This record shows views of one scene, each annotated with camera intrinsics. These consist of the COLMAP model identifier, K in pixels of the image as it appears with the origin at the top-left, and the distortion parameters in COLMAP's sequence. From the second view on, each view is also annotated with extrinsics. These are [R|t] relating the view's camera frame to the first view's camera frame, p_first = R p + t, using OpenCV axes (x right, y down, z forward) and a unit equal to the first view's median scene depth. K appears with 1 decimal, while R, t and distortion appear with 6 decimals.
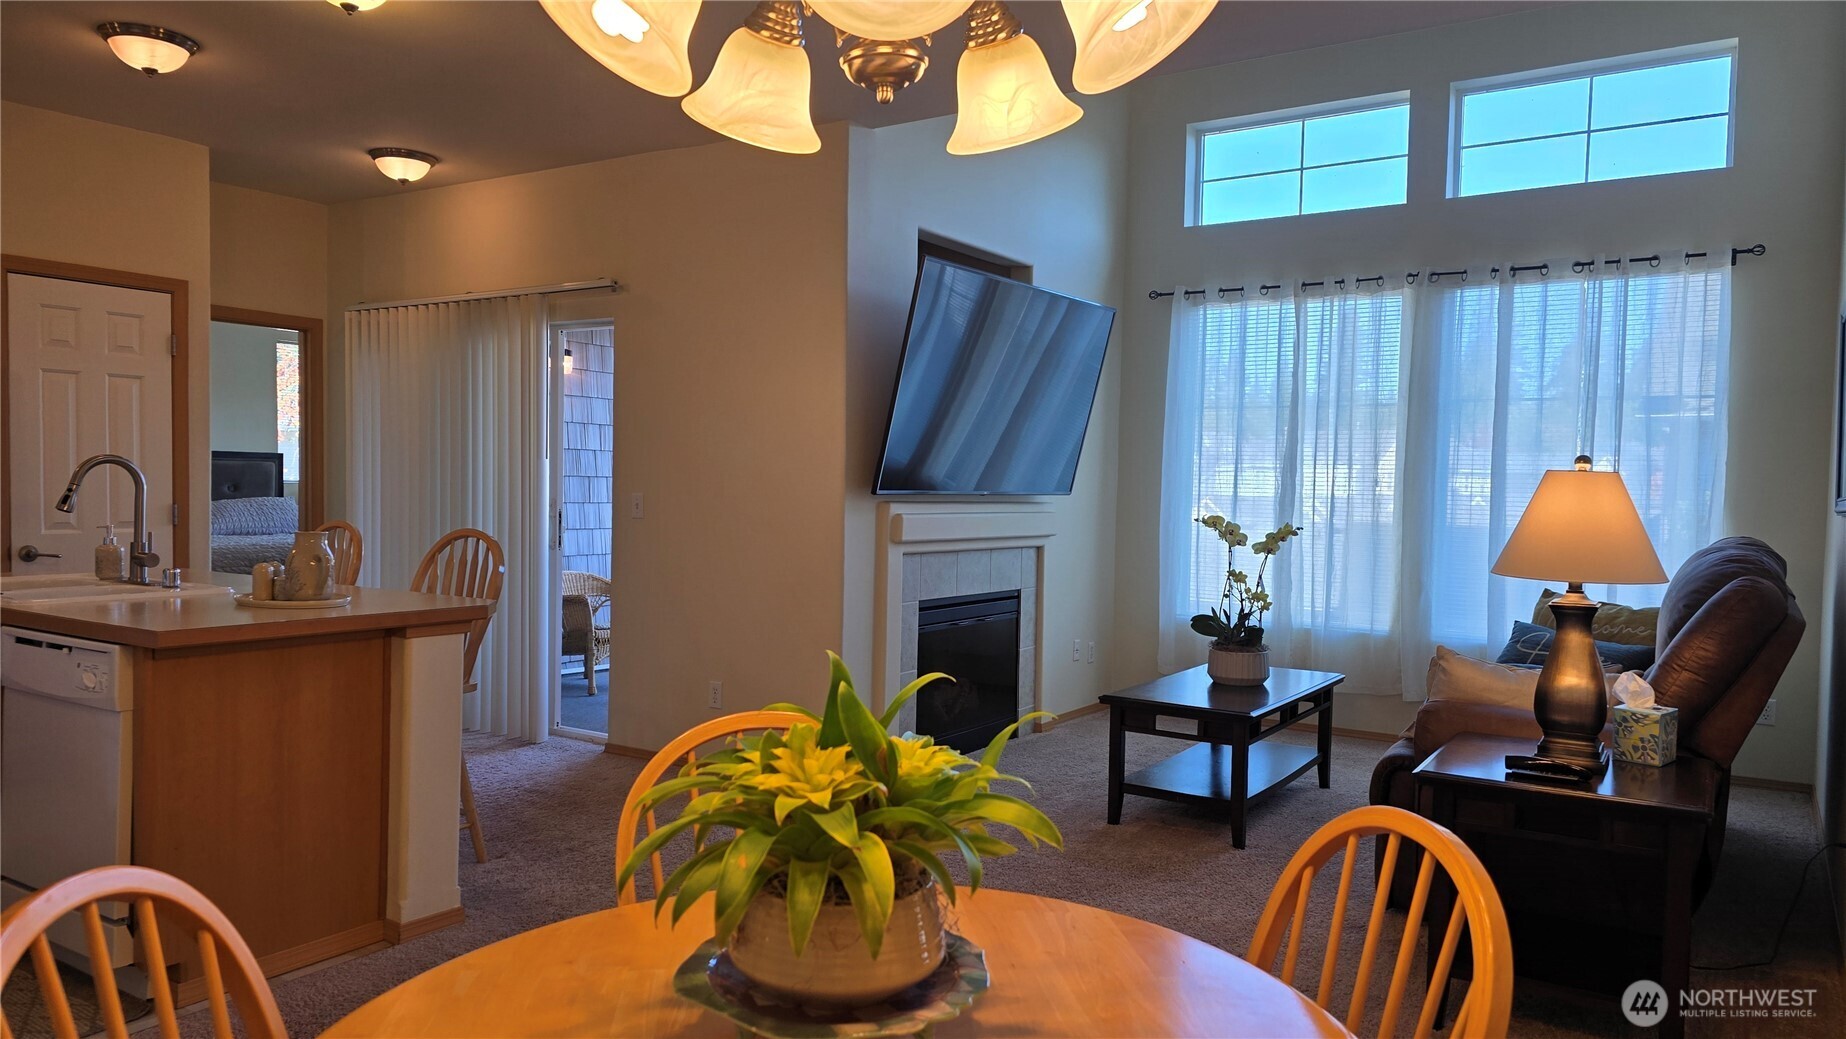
lens RADIAL K [[1243.5, 0, 964.3], [0, 1243.5, 524.1], [0, 0, 1]] dist [0.078297, -0.070479]
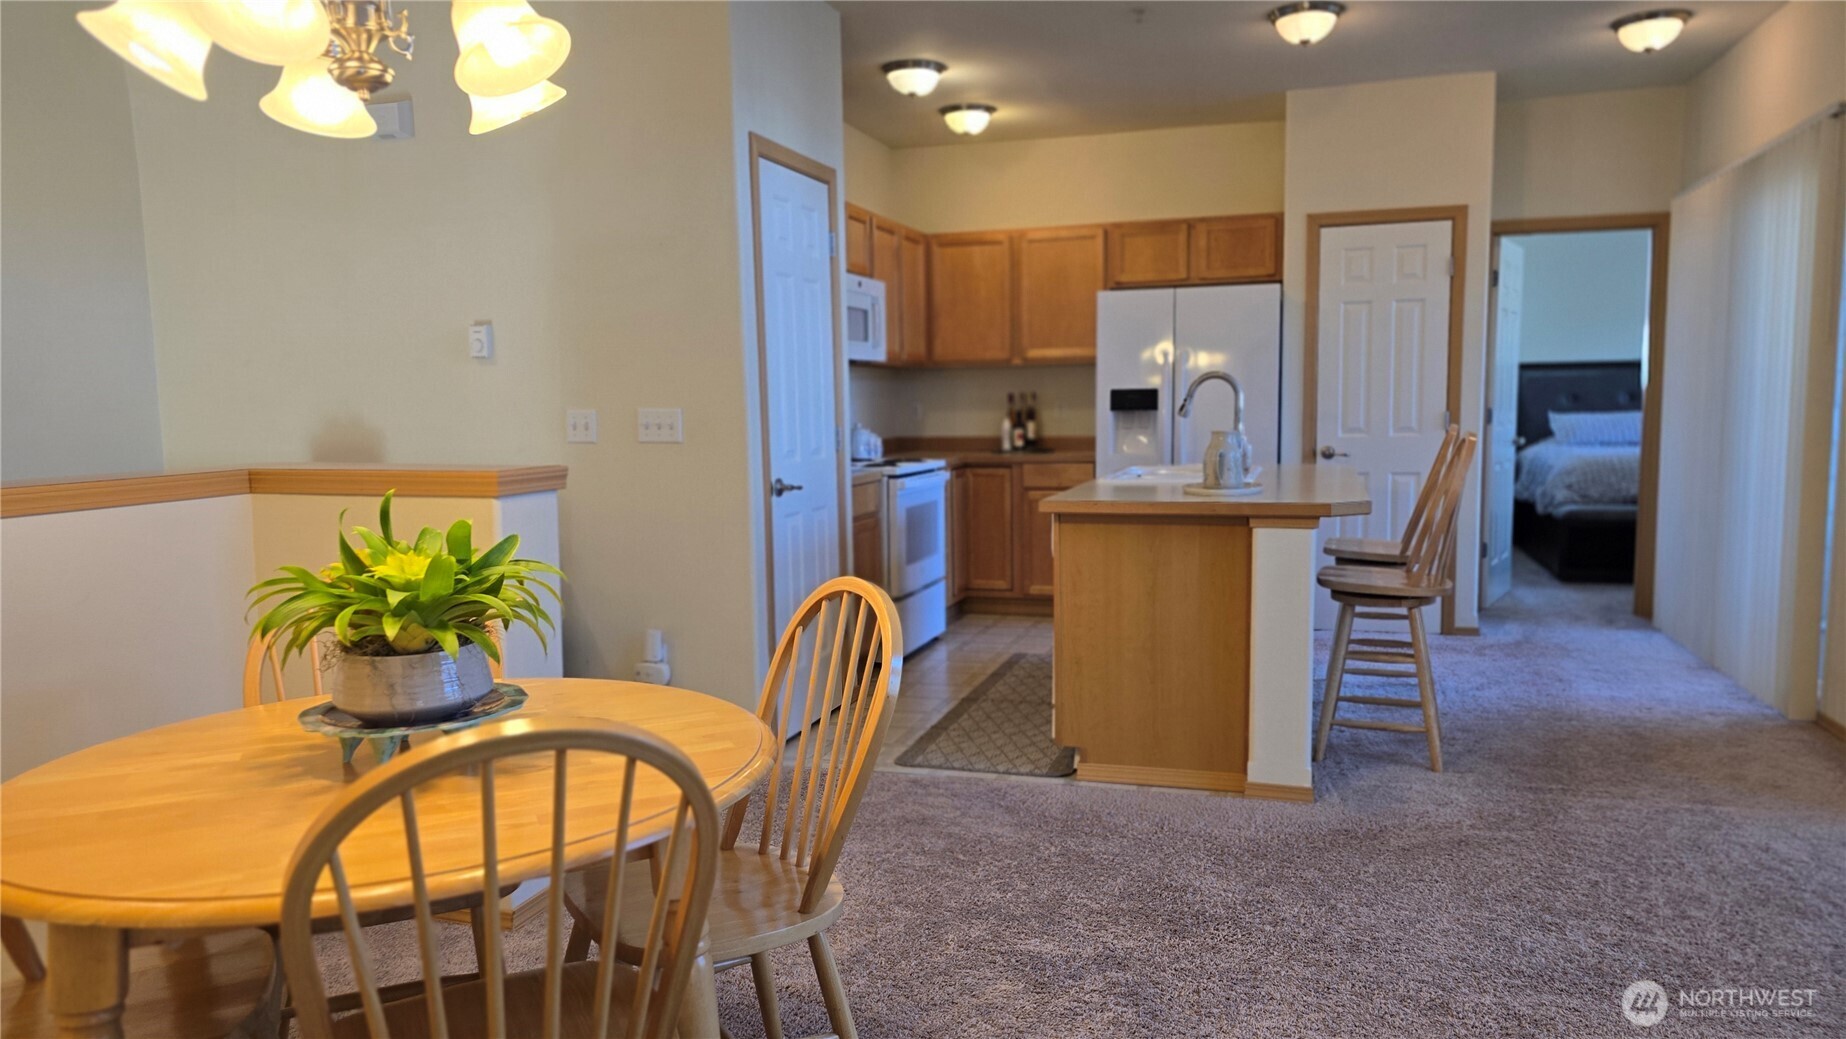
lens RADIAL K [[1256.1, 0, 936.4], [0, 1256.1, 518.0], [0, 0, 1]] dist [0.071434, -0.072010]
pose [[0.271726, 0.065032, -0.960175, 0.429212], [-0.009640, 0.997848, 0.064855, 0.012050], [0.962326, -0.008366, 0.271768, 0.351256]]
